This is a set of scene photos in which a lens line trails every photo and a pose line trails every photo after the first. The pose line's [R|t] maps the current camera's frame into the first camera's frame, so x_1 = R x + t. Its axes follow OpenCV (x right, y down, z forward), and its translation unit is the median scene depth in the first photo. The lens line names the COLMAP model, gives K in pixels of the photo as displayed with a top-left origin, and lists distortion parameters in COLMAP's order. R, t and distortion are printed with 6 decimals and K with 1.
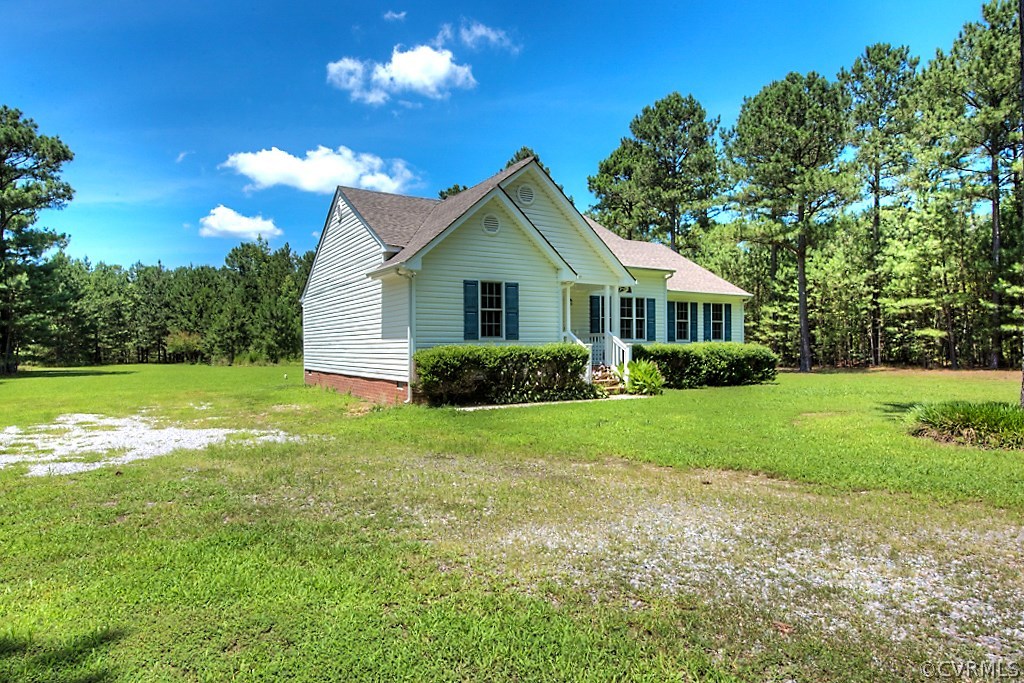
lens RADIAL K [[645.1, 0, 509.7], [0, 645.1, 345.8], [0, 0, 1]] dist [-0.000443, 0.000477]
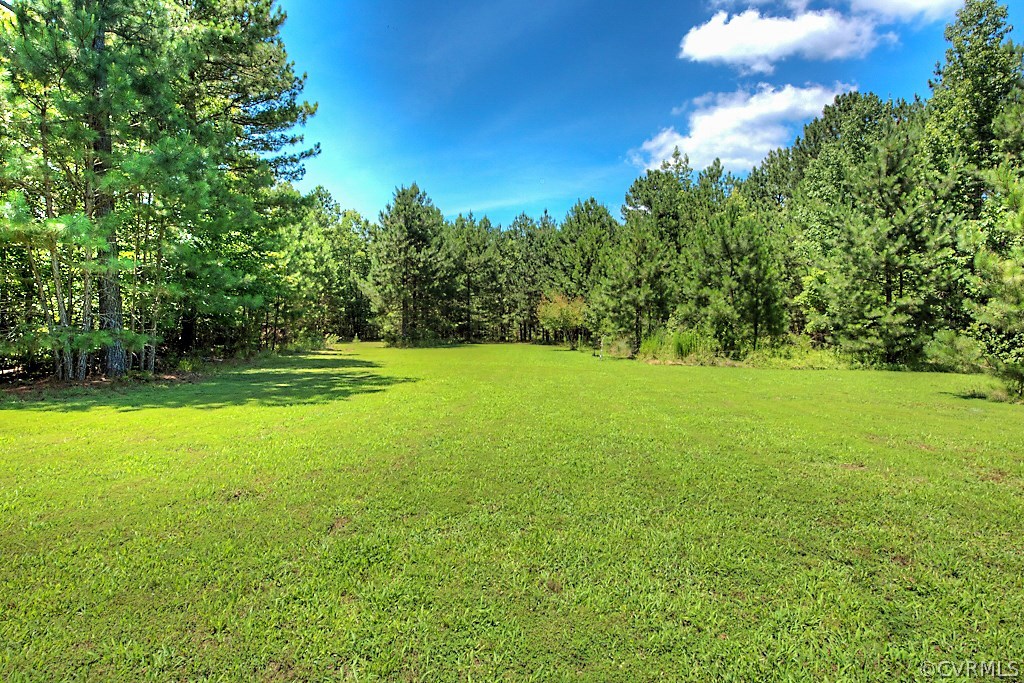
lens RADIAL K [[586.3, 0, 509.9], [0, 586.3, 338.5], [0, 0, 1]] dist [0.003088, 0.000106]
pose [[0.823821, 0.029404, -0.566087, -0.230031], [-0.015401, 0.999446, 0.029502, 0.003612], [0.566641, -0.015586, 0.823818, 0.516796]]
